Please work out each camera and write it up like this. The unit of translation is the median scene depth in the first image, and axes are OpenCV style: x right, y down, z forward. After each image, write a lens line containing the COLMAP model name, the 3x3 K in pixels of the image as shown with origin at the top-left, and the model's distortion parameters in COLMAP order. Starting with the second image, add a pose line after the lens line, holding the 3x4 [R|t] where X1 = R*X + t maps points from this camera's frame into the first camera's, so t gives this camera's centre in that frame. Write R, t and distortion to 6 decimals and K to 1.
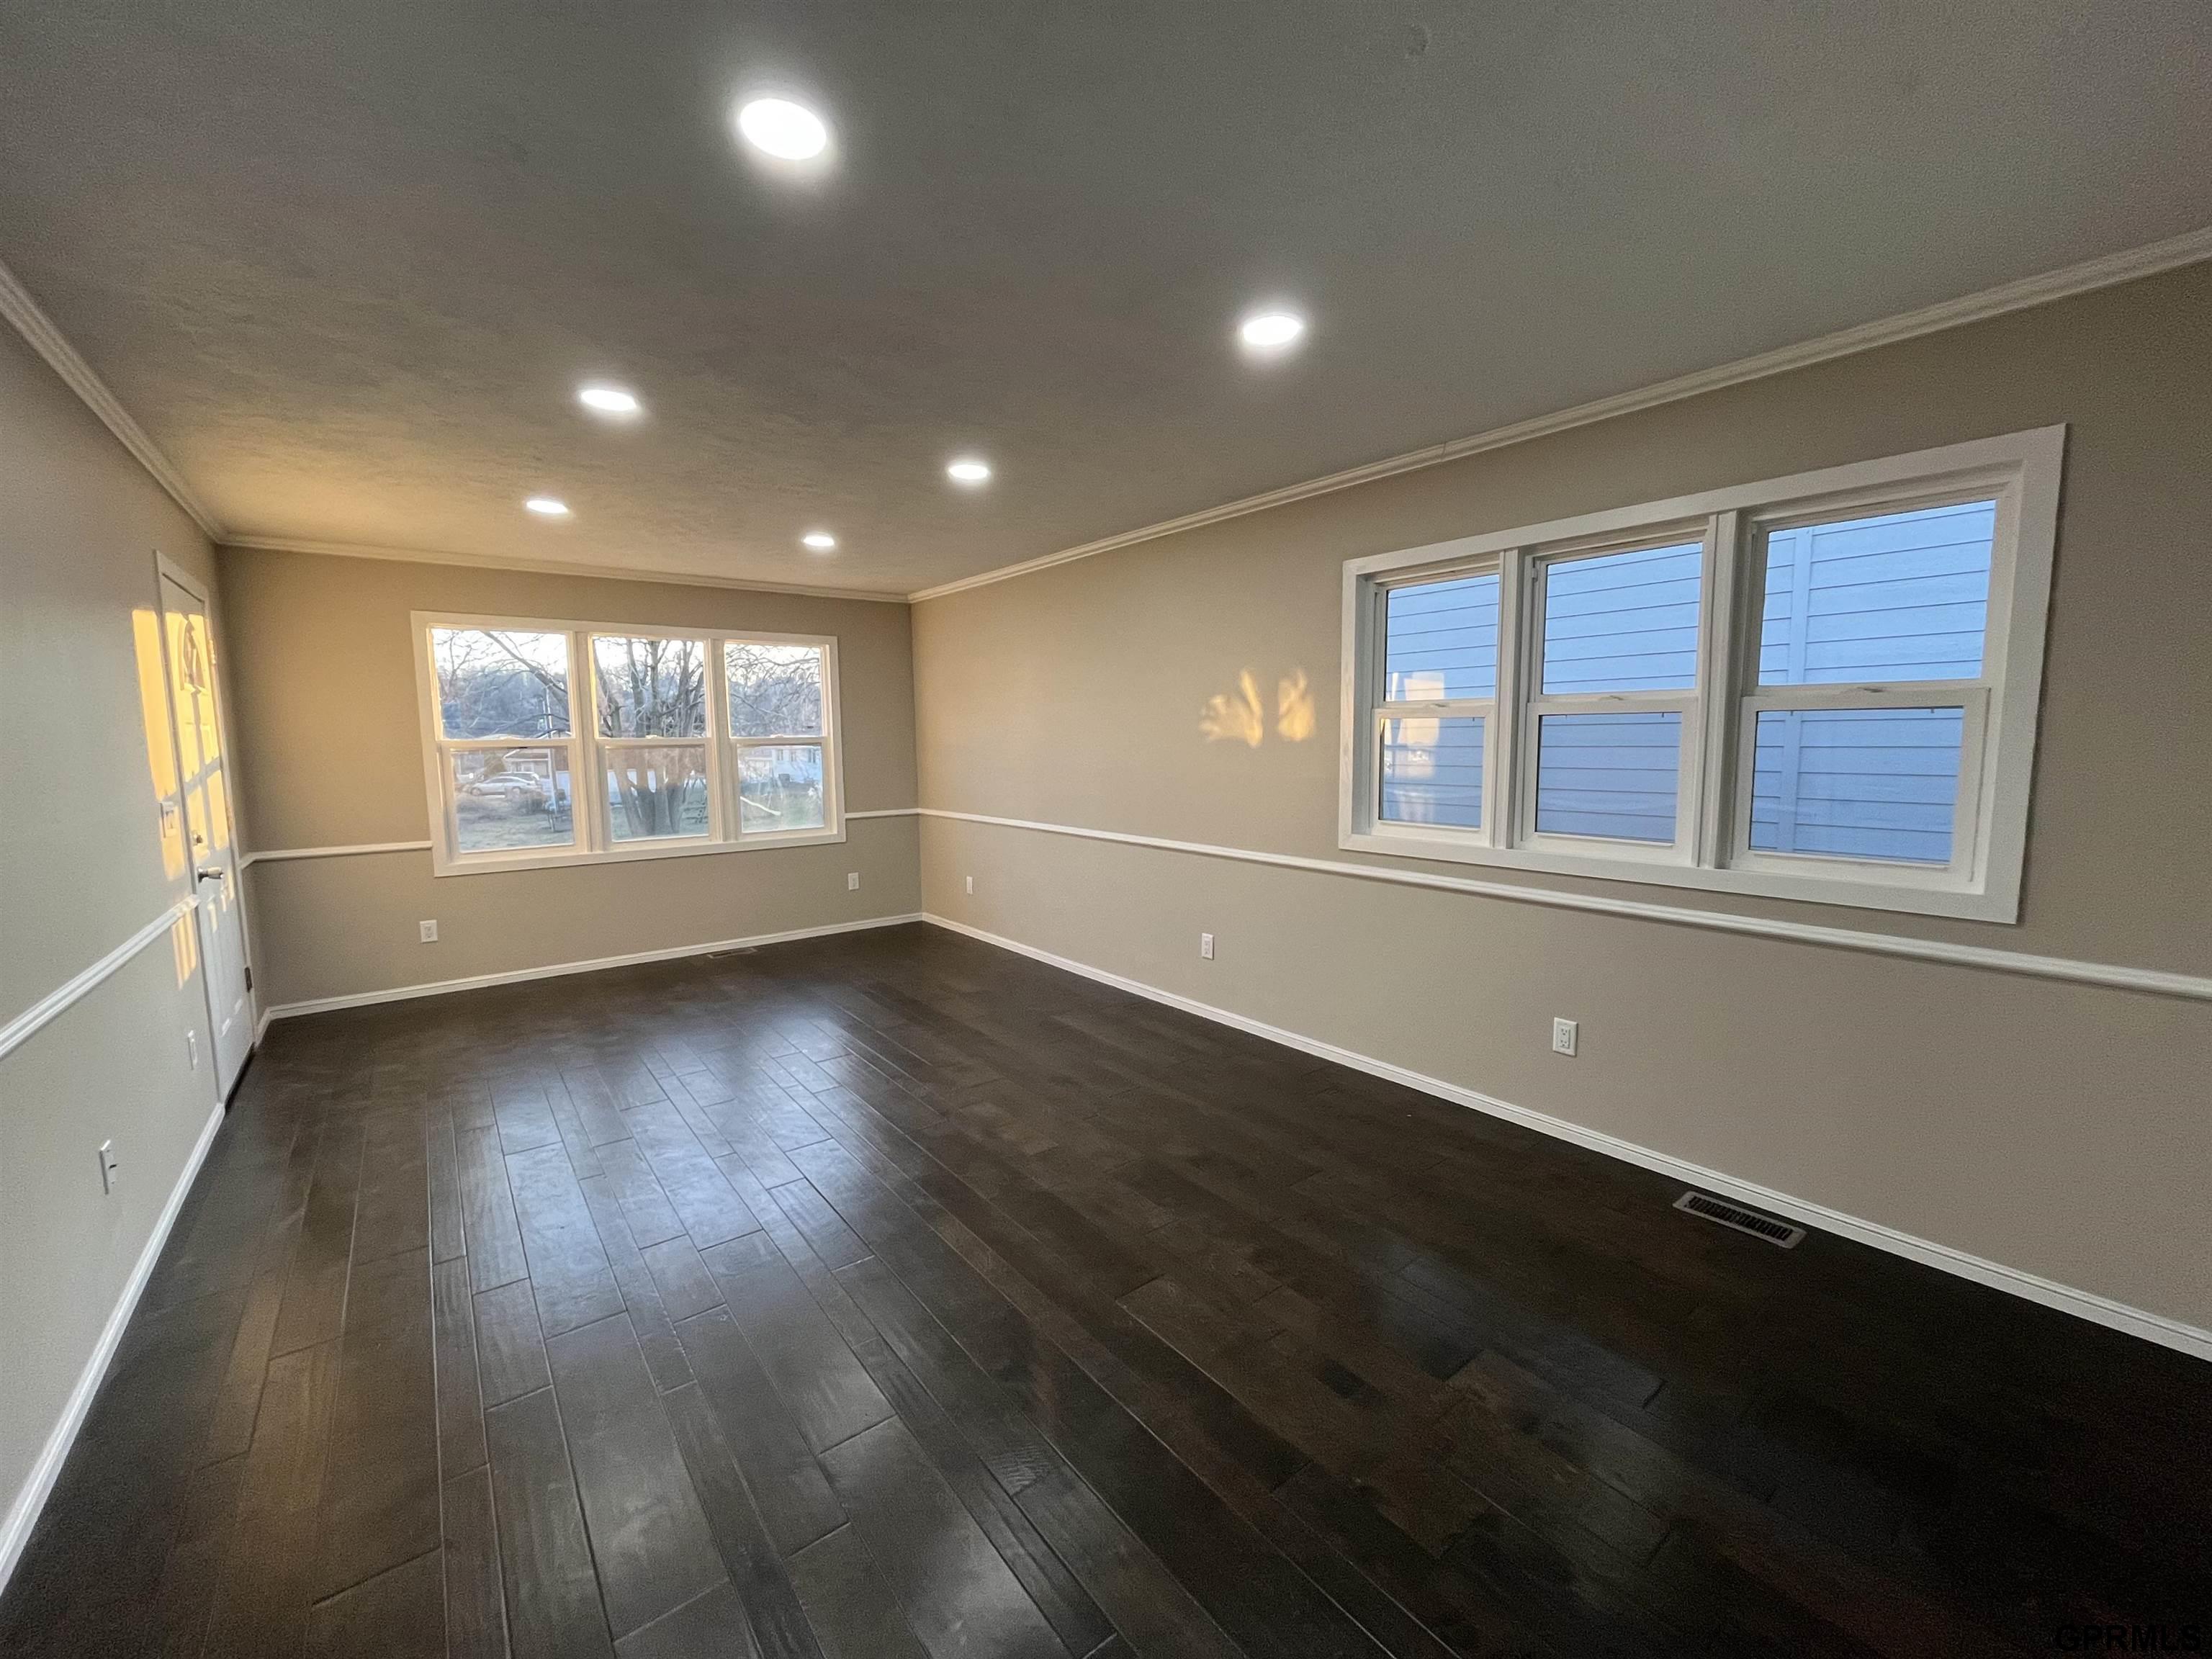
lens RADIAL K [[889.4, 0, 1104.1], [0, 889.4, 823.4], [0, 0, 1]] dist [-0.003239, -0.000994]
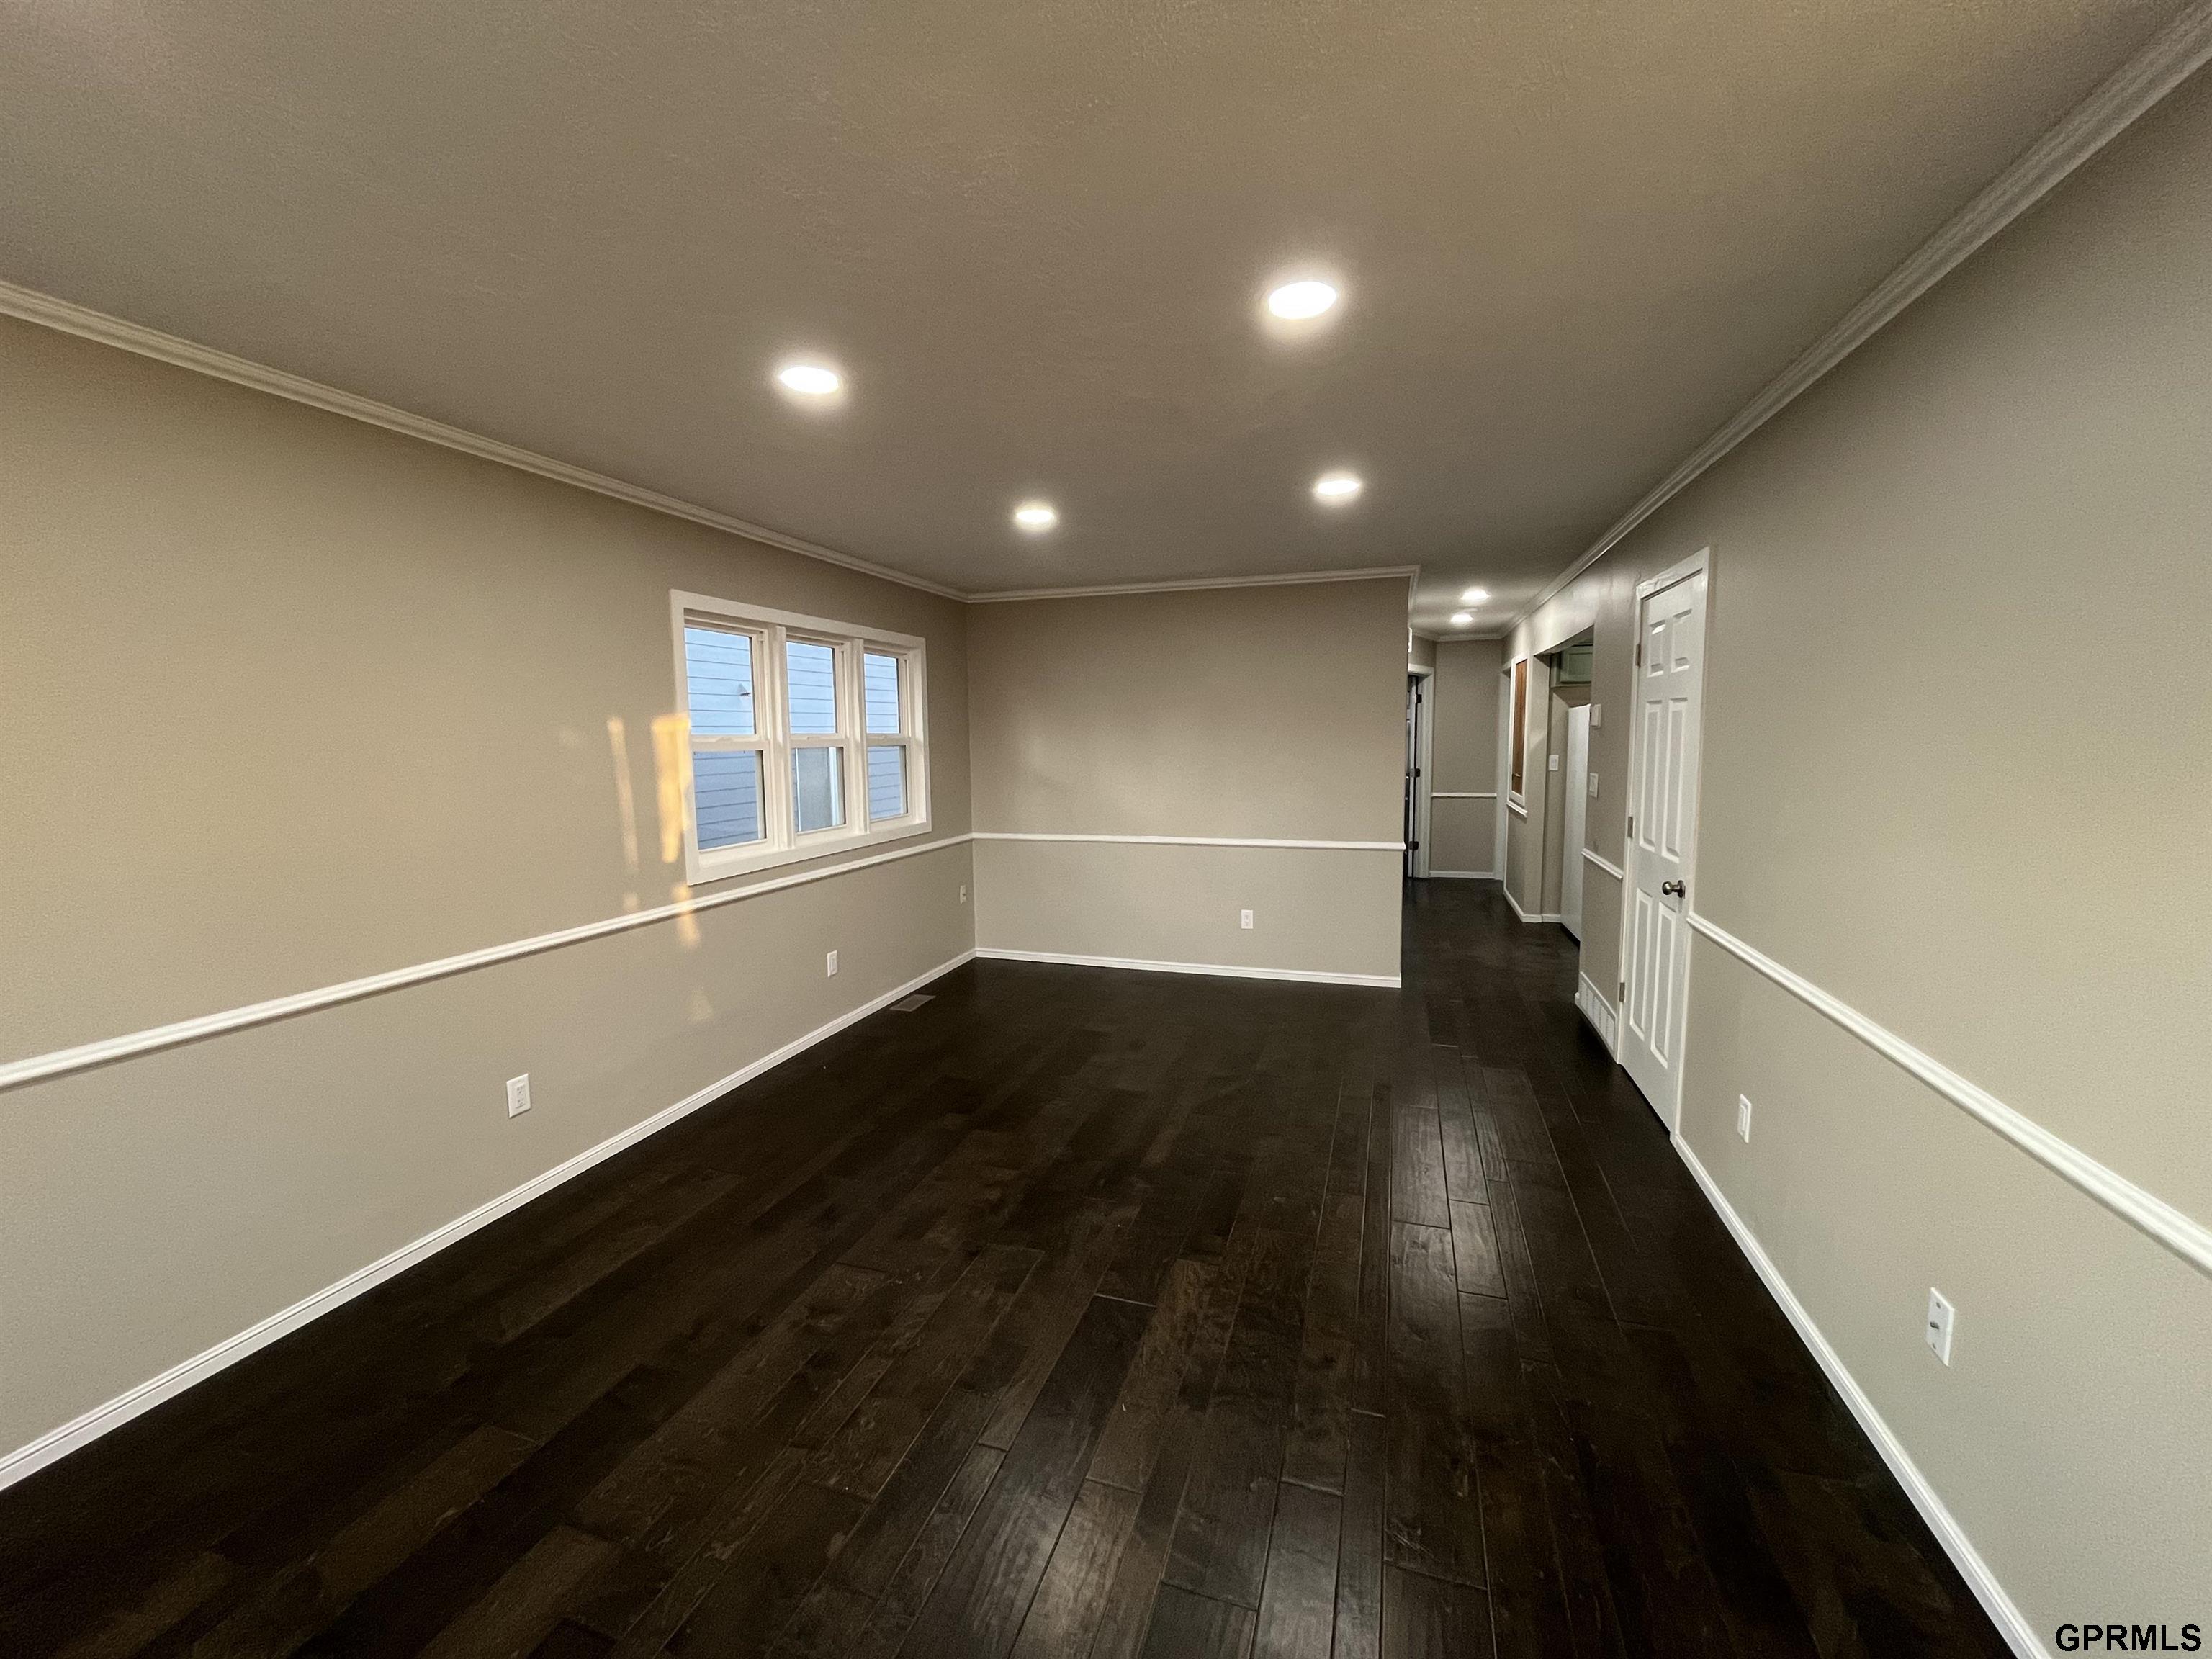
lens RADIAL K [[889.4, 0, 1105.7], [0, 889.4, 837.1], [0, 0, 1]] dist [-0.003239, -0.000994]
pose [[-0.569787, -0.075852, 0.818284, -0.823352], [0.096720, 0.982621, 0.158434, -0.141422], [-0.816081, 0.169418, -0.552548, 1.221442]]
